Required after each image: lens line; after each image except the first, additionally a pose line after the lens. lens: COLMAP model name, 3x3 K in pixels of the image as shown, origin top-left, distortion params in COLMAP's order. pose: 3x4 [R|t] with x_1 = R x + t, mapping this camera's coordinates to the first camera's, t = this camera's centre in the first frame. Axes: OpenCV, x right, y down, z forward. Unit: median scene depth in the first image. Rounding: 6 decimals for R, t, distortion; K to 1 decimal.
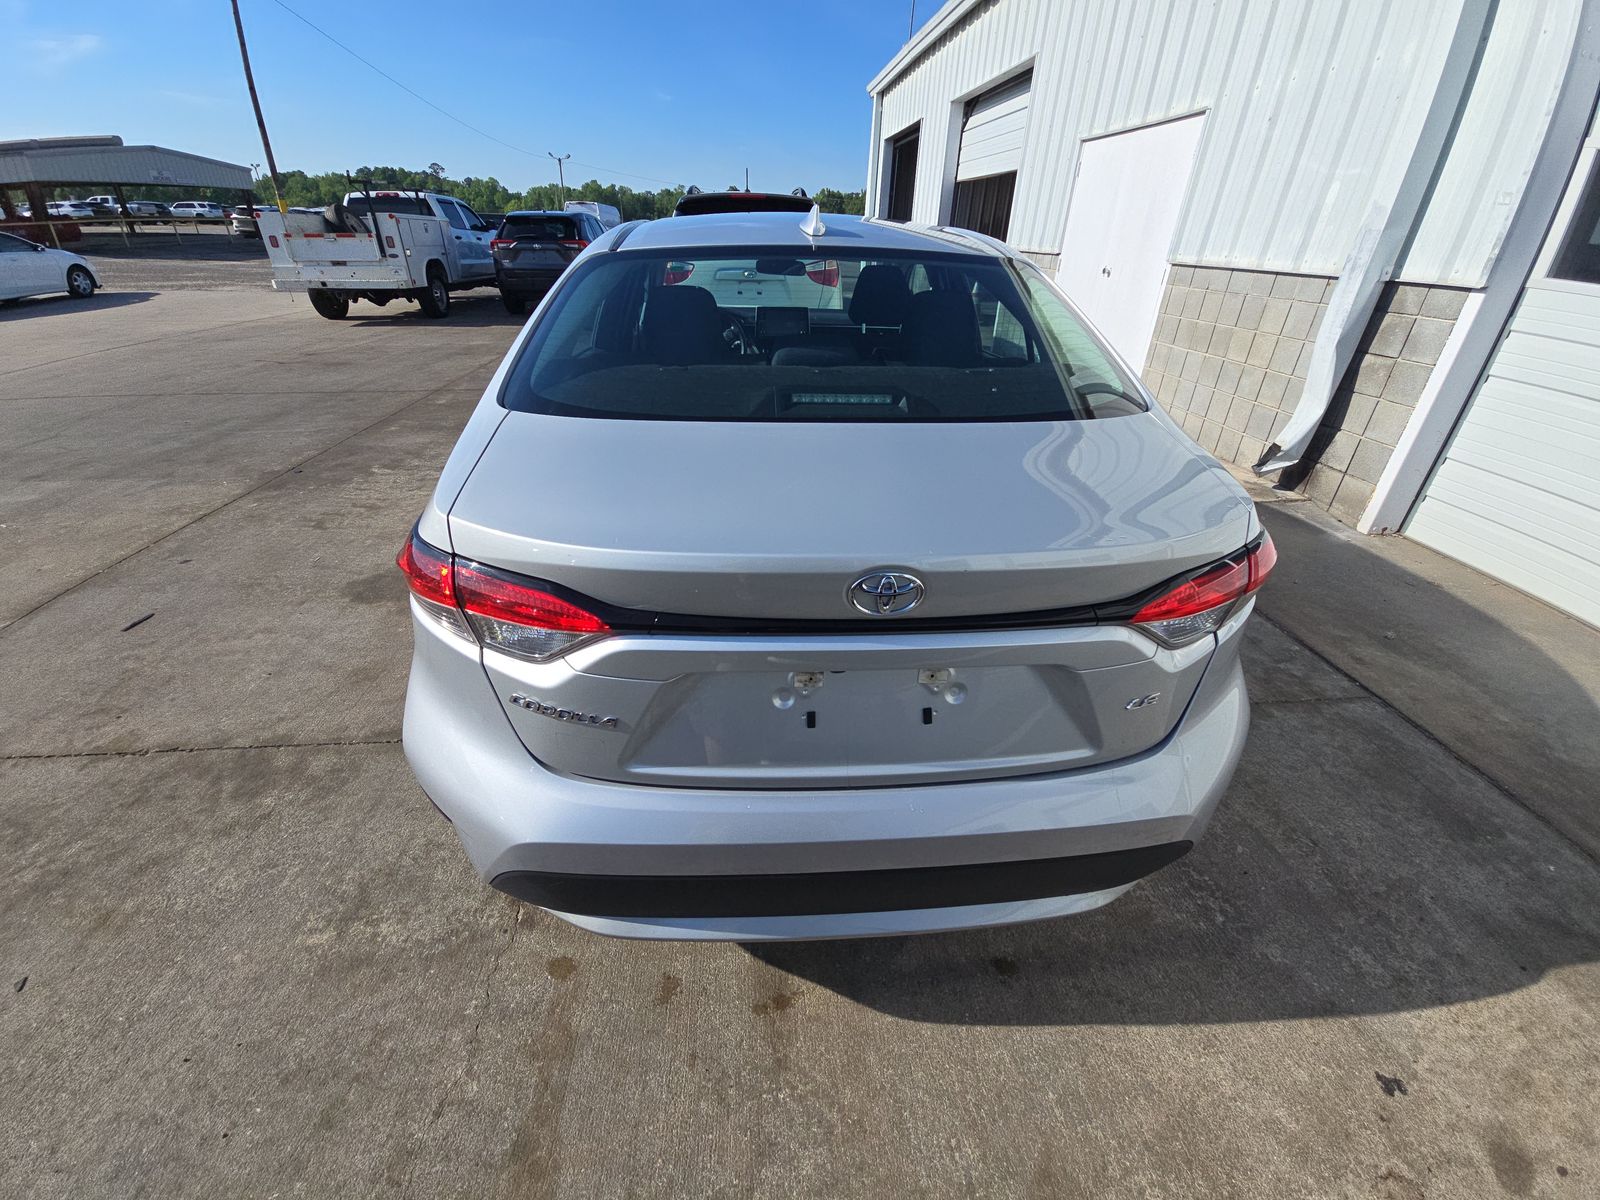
lens RADIAL K [[642.3, 0, 793.6], [0, 642.3, 582.5], [0, 0, 1]] dist [0.029189, -0.017520]
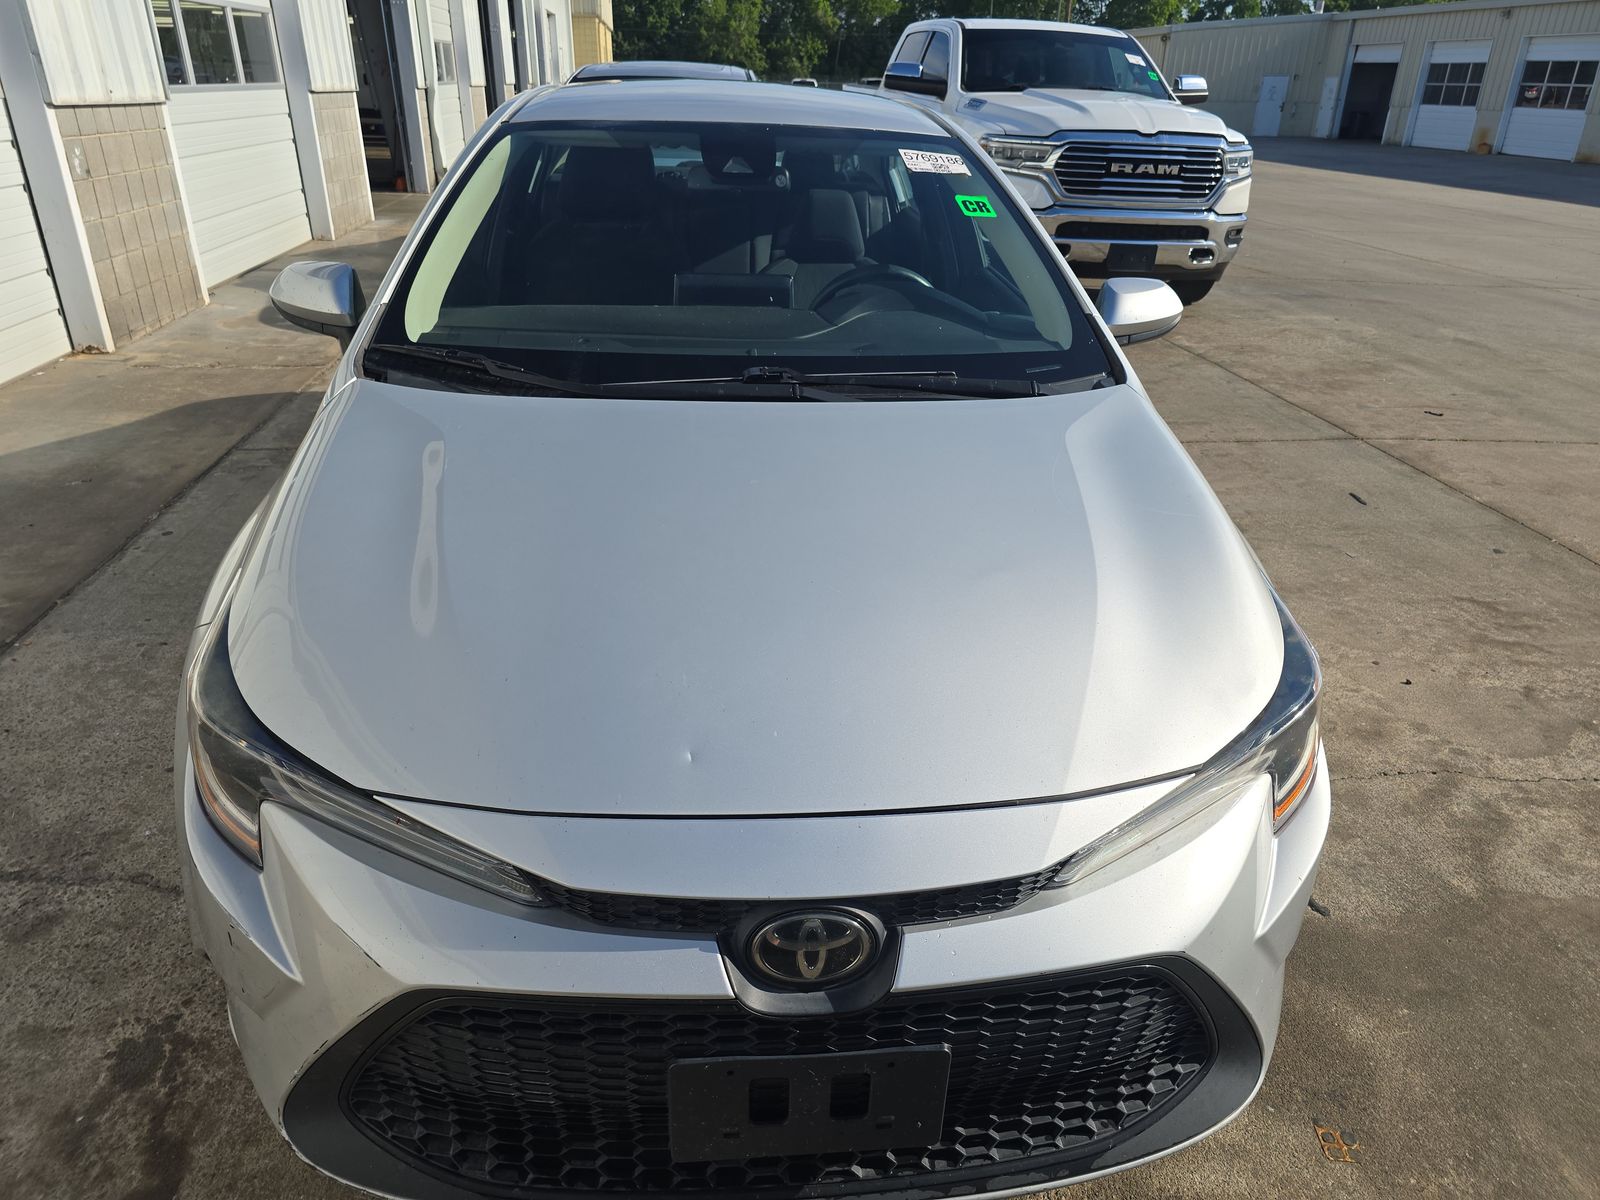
lens RADIAL K [[1070.2, 0, 800.0], [0, 1070.2, 600.0], [0, 0, 1]] dist [0.040176, -0.033905]
pose [[-0.998328, -0.038927, -0.042724, -0.046939], [-0.057429, 0.584622, 0.809271, -1.115725], [-0.006525, 0.810371, -0.585880, 2.017281]]
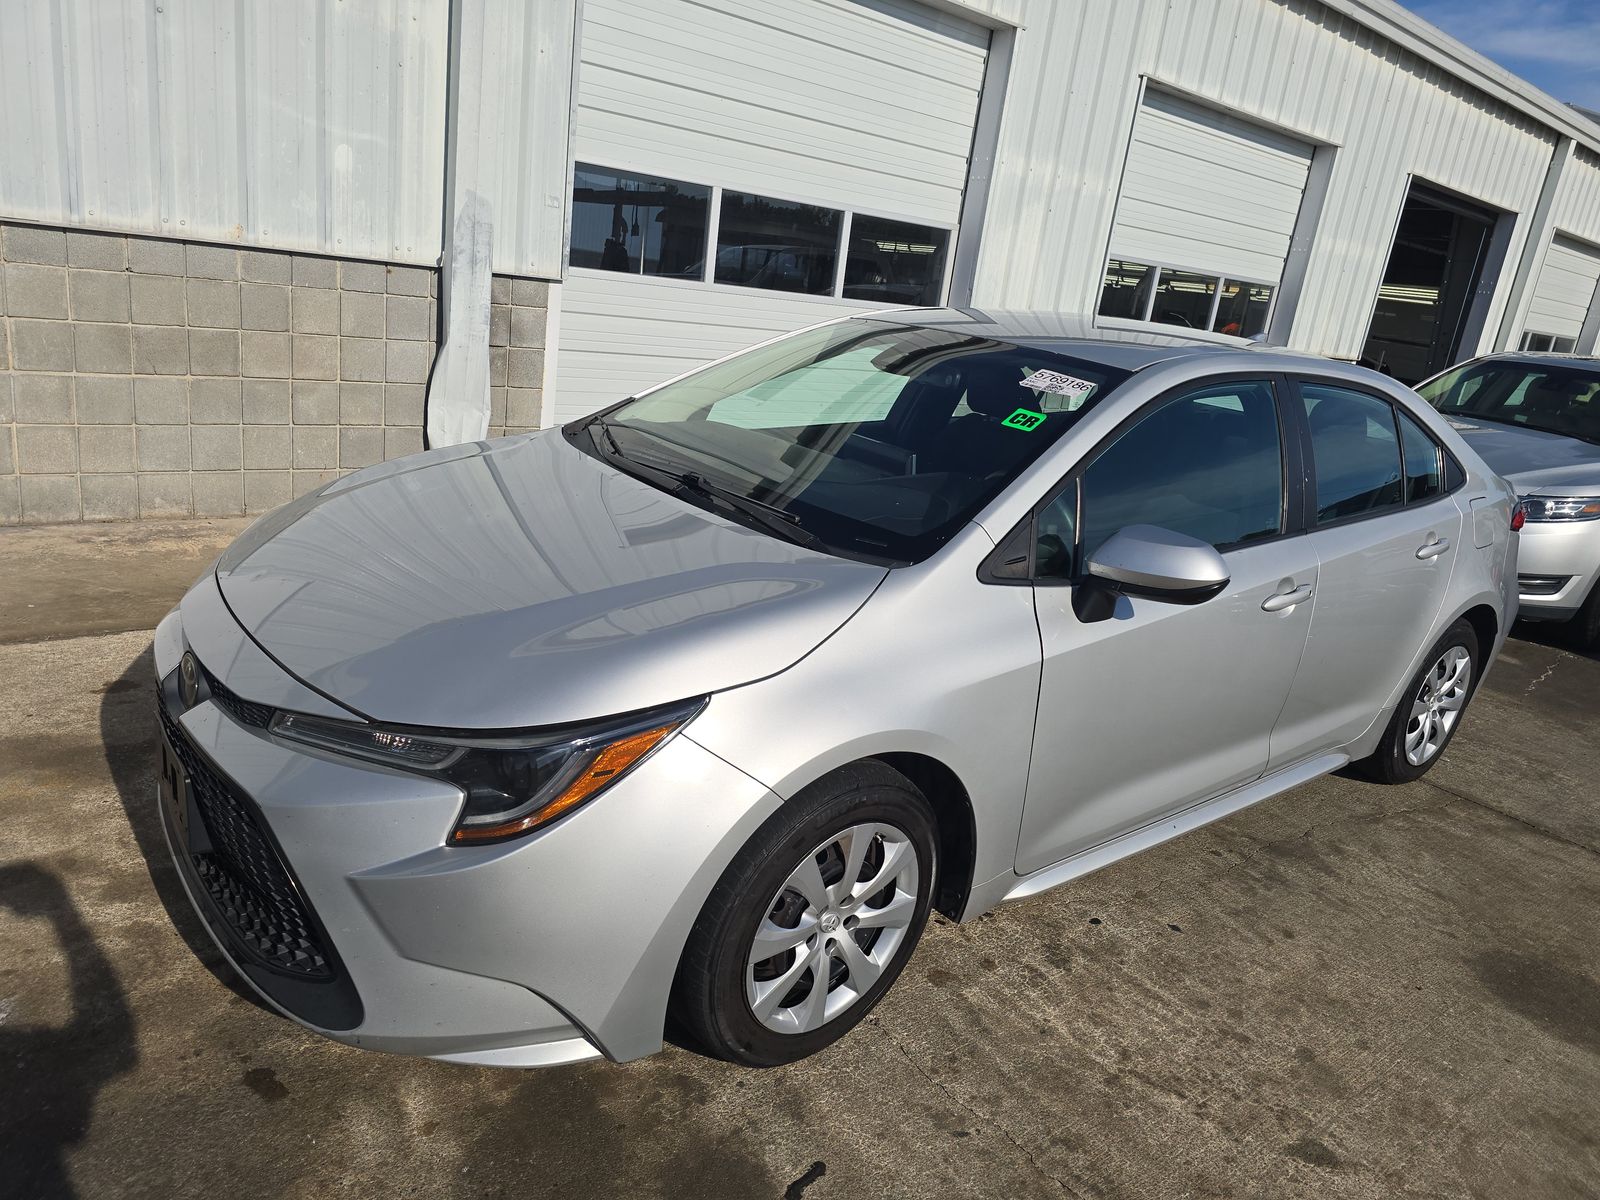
lens RADIAL K [[1070.2, 0, 800.0], [0, 1070.2, 600.0], [0, 0, 1]] dist [0.040176, -0.033905]
pose [[-0.550833, -0.339355, 0.762510, -0.871129], [0.268009, 0.793301, 0.546667, -1.028392], [-0.790414, 0.505482, -0.346026, 1.781886]]
